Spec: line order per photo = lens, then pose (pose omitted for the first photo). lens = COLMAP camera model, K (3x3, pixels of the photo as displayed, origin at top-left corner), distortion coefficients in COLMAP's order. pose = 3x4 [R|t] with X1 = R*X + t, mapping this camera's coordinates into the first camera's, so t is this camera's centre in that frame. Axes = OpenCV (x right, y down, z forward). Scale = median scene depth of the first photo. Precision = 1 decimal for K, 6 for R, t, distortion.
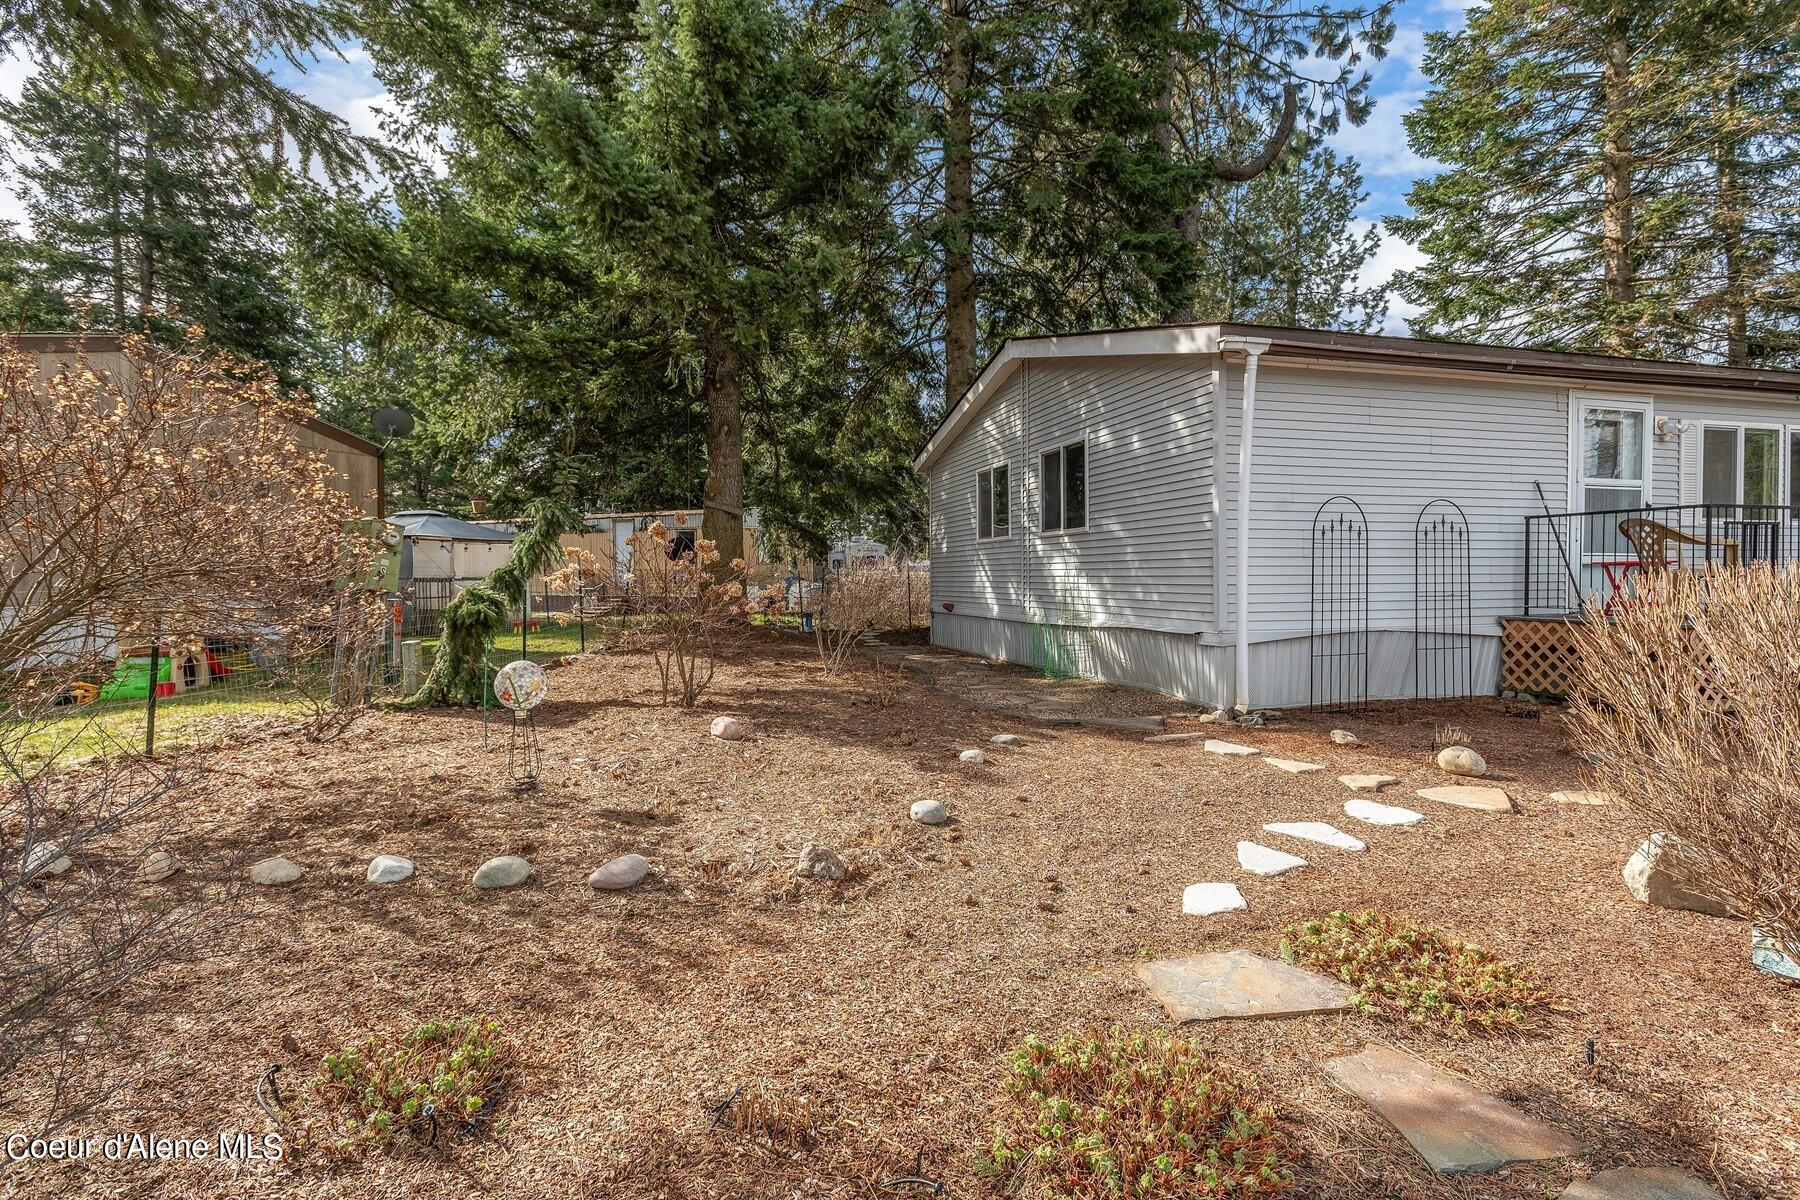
lens RADIAL K [[856.5, 0, 879.4], [0, 856.5, 585.1], [0, 0, 1]] dist [0.001357, 0.001329]
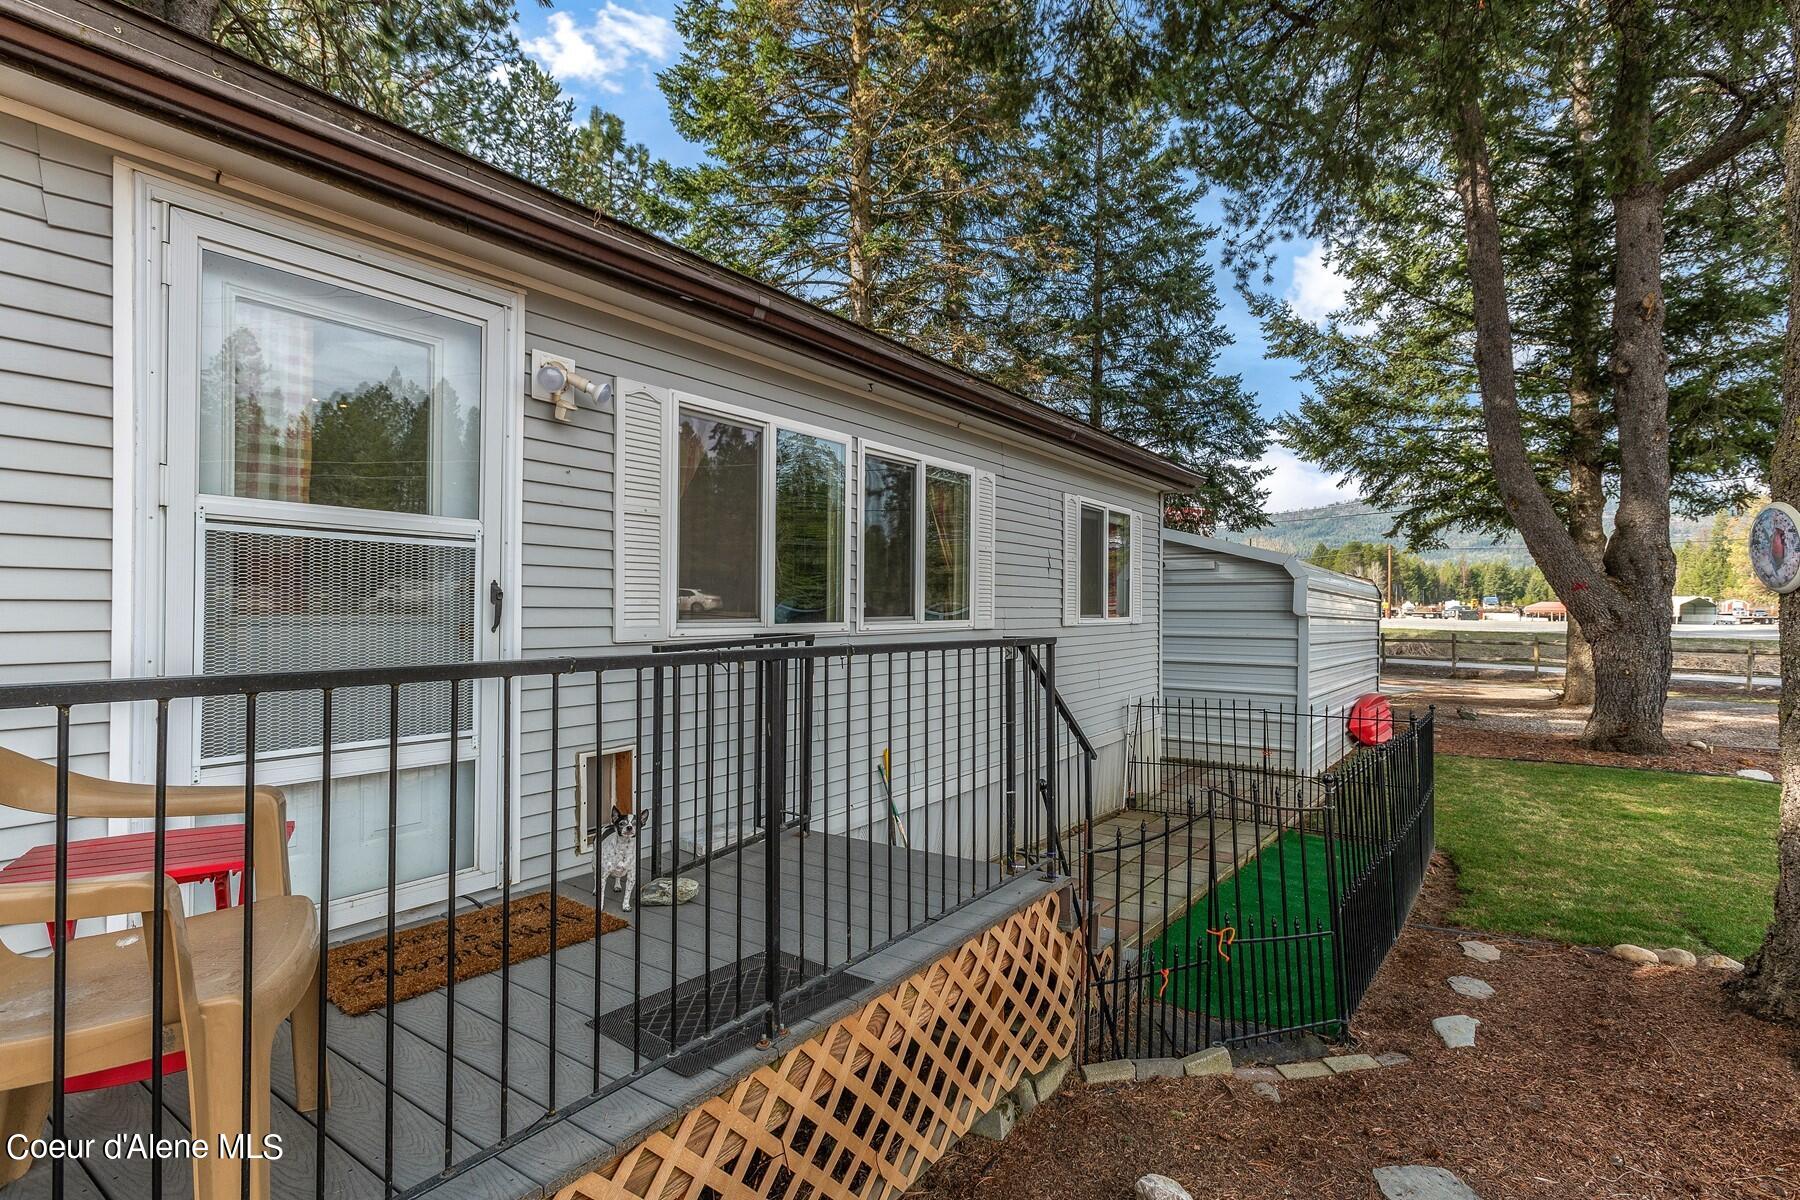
lens RADIAL K [[865.3, 0, 897.7], [0, 865.3, 593.2], [0, 0, 1]] dist [0.003028, 0.001294]
pose [[0.783907, 0.018293, 0.620608, 0.684882], [-0.001030, 0.999603, -0.028163, -0.071121], [-0.620877, 0.021438, 0.783615, 0.527250]]
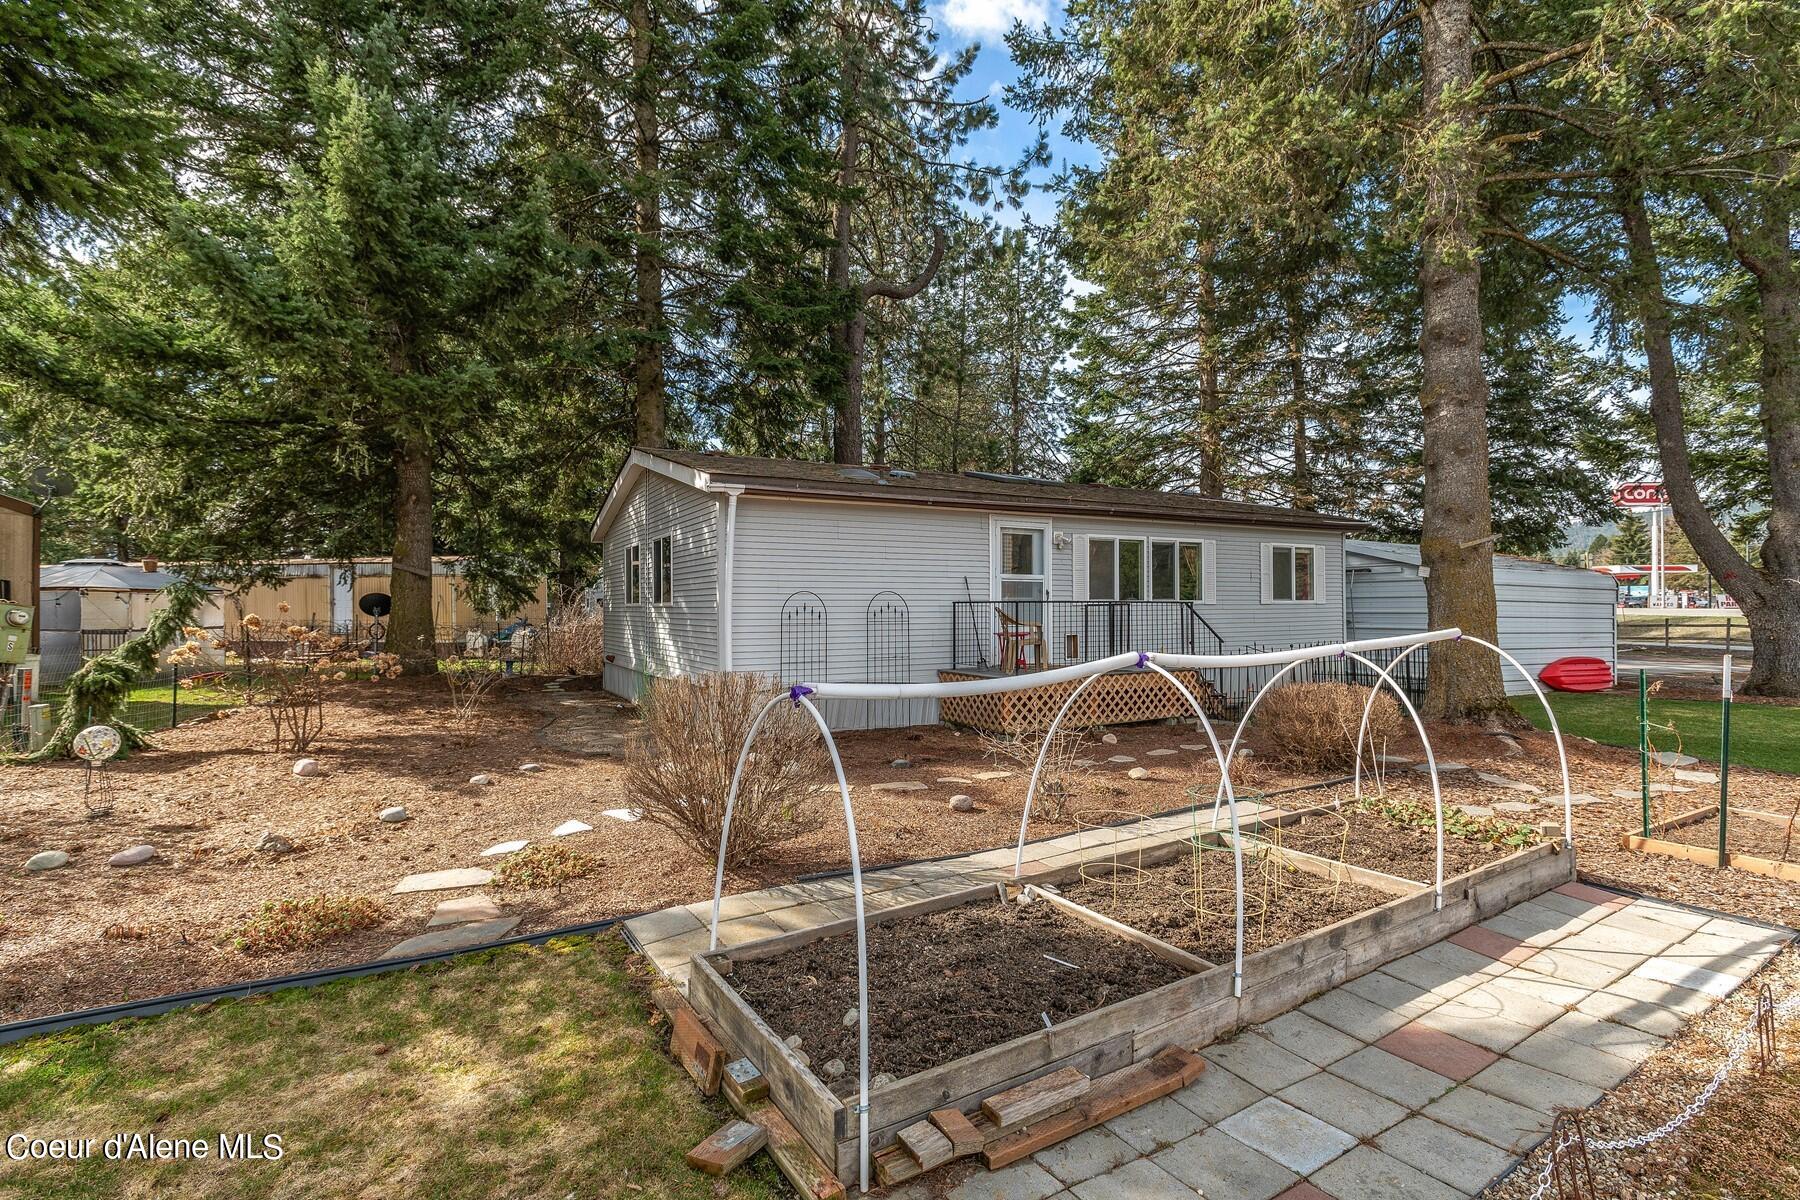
lens RADIAL K [[865.3, 0, 897.7], [0, 865.3, 593.2], [0, 0, 1]] dist [0.003028, 0.001294]
pose [[0.973706, 0.005656, 0.227738, 0.257846], [-0.000038, 0.999696, -0.024667, -0.045734], [-0.227809, 0.024010, 0.973410, -0.339257]]
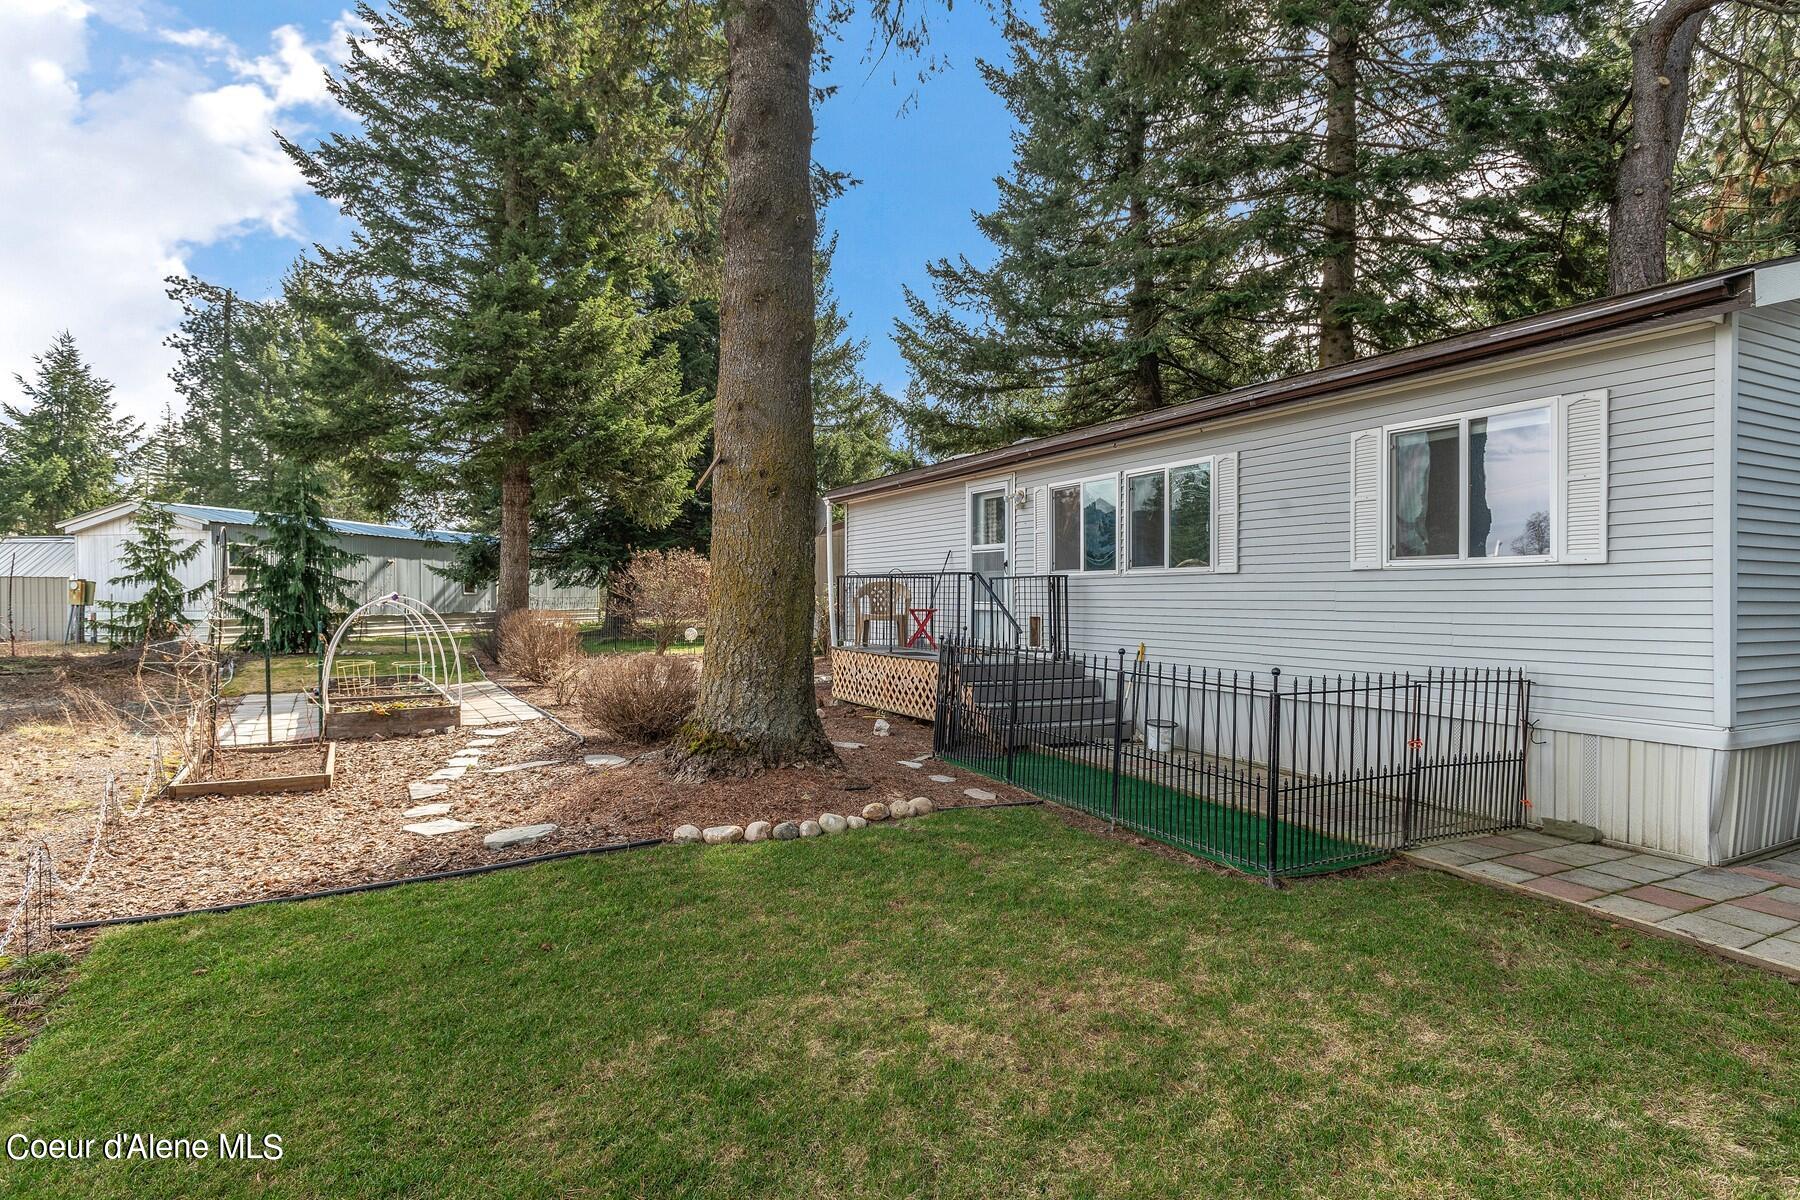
lens RADIAL K [[865.3, 0, 897.7], [0, 865.3, 593.2], [0, 0, 1]] dist [0.003028, 0.001294]
pose [[0.160073, 0.001511, -0.987104, 1.802435], [-0.018000, 0.999837, -0.001389, -0.039593], [0.986941, 0.017990, 0.160074, 0.542103]]
